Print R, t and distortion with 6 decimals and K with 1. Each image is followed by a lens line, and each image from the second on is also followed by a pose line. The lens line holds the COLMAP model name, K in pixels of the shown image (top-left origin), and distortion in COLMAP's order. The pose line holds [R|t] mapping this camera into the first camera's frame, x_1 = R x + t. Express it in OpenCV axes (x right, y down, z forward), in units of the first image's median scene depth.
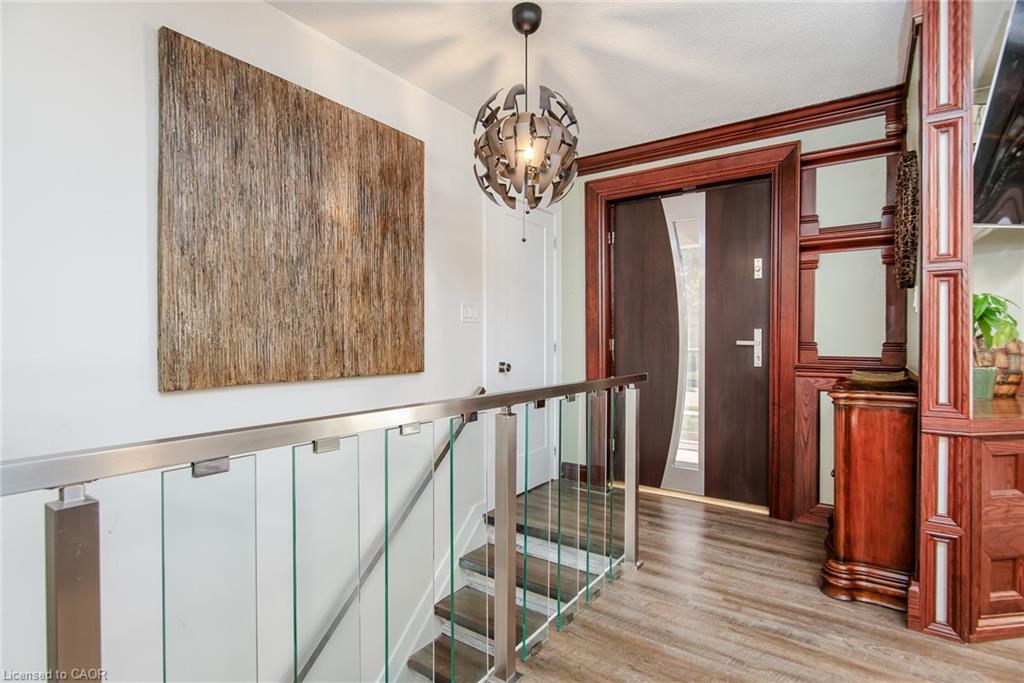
lens RADIAL K [[504.6, 0, 508.1], [0, 504.6, 341.4], [0, 0, 1]] dist [-0.004688, -0.000165]
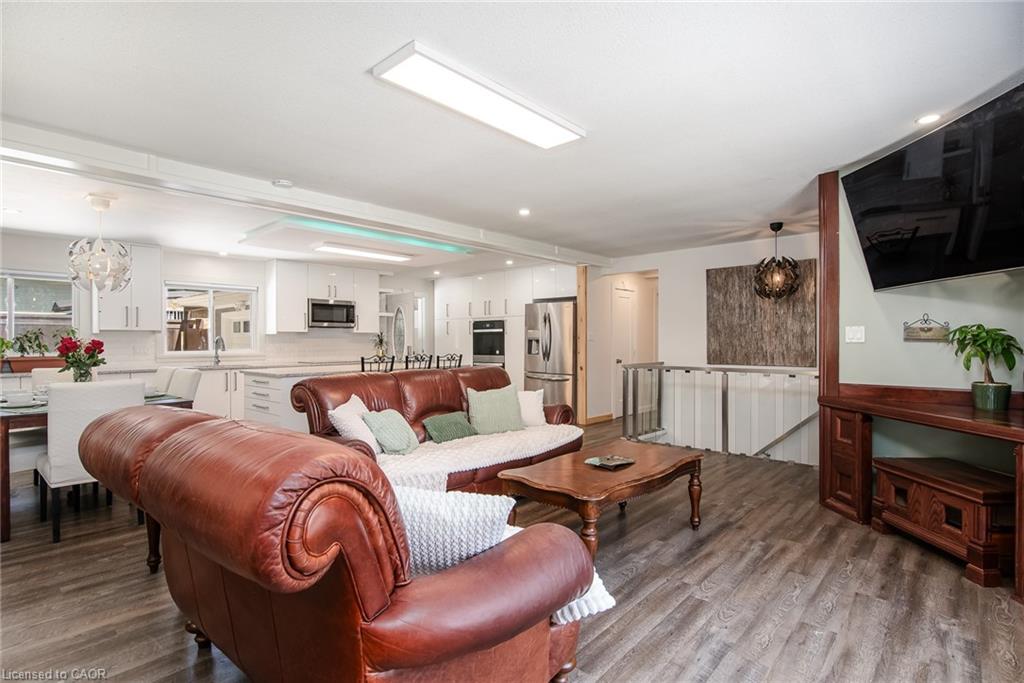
lens RADIAL K [[504.6, 0, 513.1], [0, 504.6, 343.0], [0, 0, 1]] dist [-0.004688, -0.000165]
pose [[-0.115530, 0.005481, -0.993289, 2.369282], [-0.003094, 0.999978, 0.005877, -0.056487], [0.993299, 0.003752, -0.115511, -0.016624]]
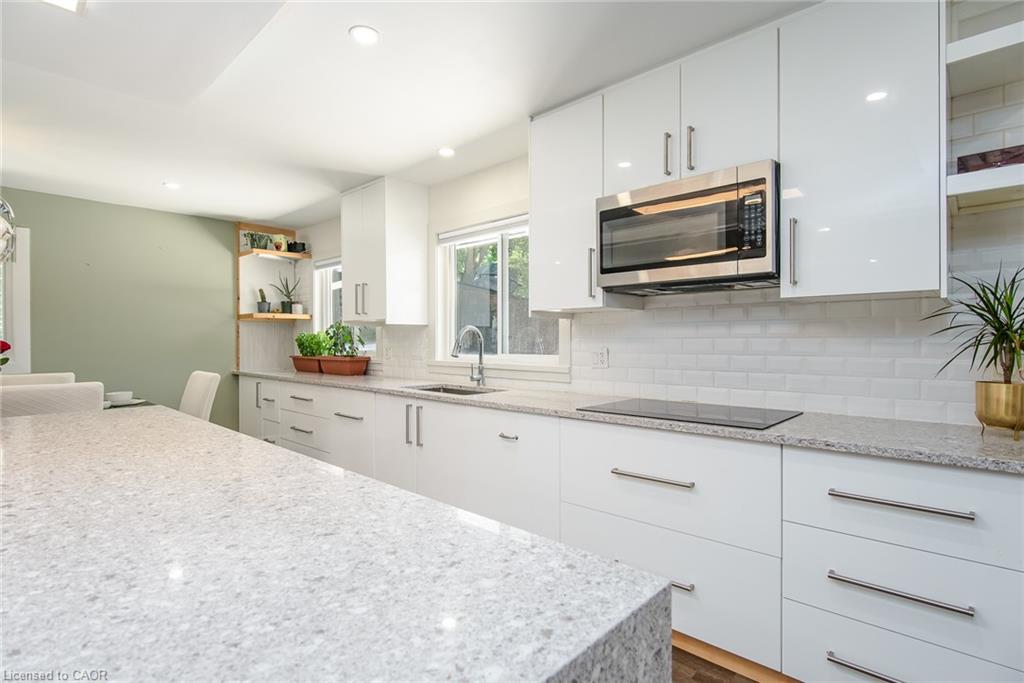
lens RADIAL K [[504.6, 0, 513.4], [0, 504.6, 339.1], [0, 0, 1]] dist [-0.004688, -0.000165]
pose [[-0.991562, 0.000367, 0.129634, -0.620357], [0.000873, 0.999992, 0.003841, -0.044732], [-0.129632, 0.003921, -0.991554, -0.661104]]
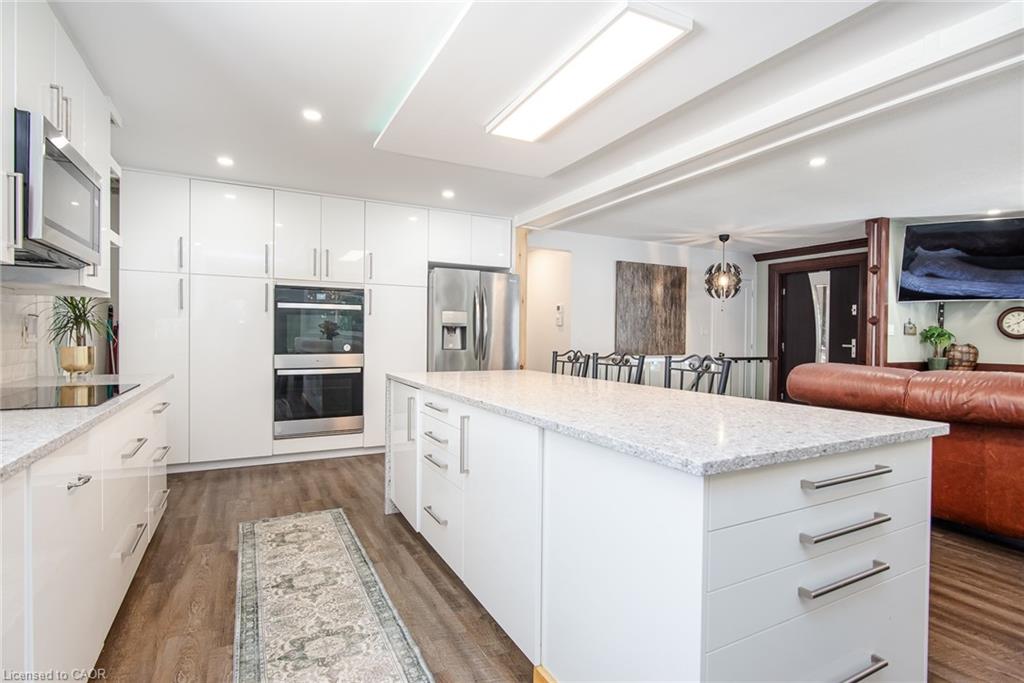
lens RADIAL K [[504.6, 0, 517.7], [0, 504.6, 342.7], [0, 0, 1]] dist [-0.004688, -0.000165]
pose [[0.895937, 0.014791, -0.443935, 0.246308], [-0.012548, 0.999889, 0.007991, -0.013555], [0.444004, -0.001588, 0.896023, -1.989635]]
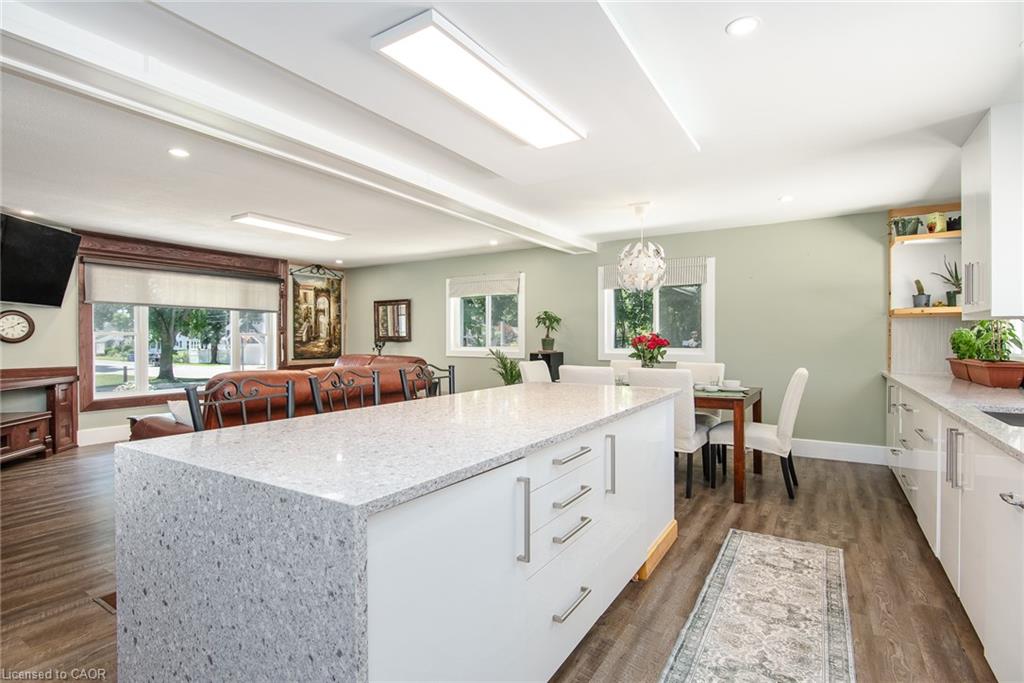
lens RADIAL K [[504.6, 0, 507.2], [0, 504.6, 343.2], [0, 0, 1]] dist [-0.004688, -0.000165]
pose [[-0.060646, -0.007613, 0.998130, -1.057762], [0.007002, 0.999943, 0.008053, -0.042392], [-0.998135, 0.007477, -0.060590, -1.027266]]
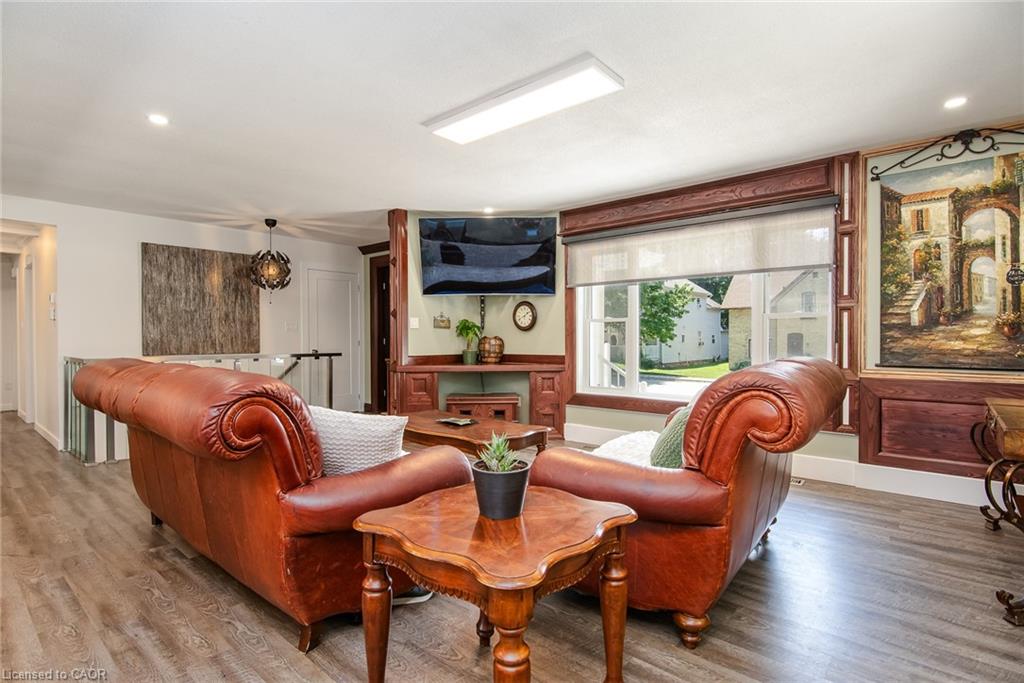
lens RADIAL K [[504.6, 0, 507.0], [0, 504.6, 342.9], [0, 0, 1]] dist [-0.004688, -0.000165]
pose [[0.995895, -0.001284, -0.090504, 1.370398], [0.001737, 0.999986, 0.004932, 0.004624], [0.090496, -0.005069, 0.995884, -1.422490]]
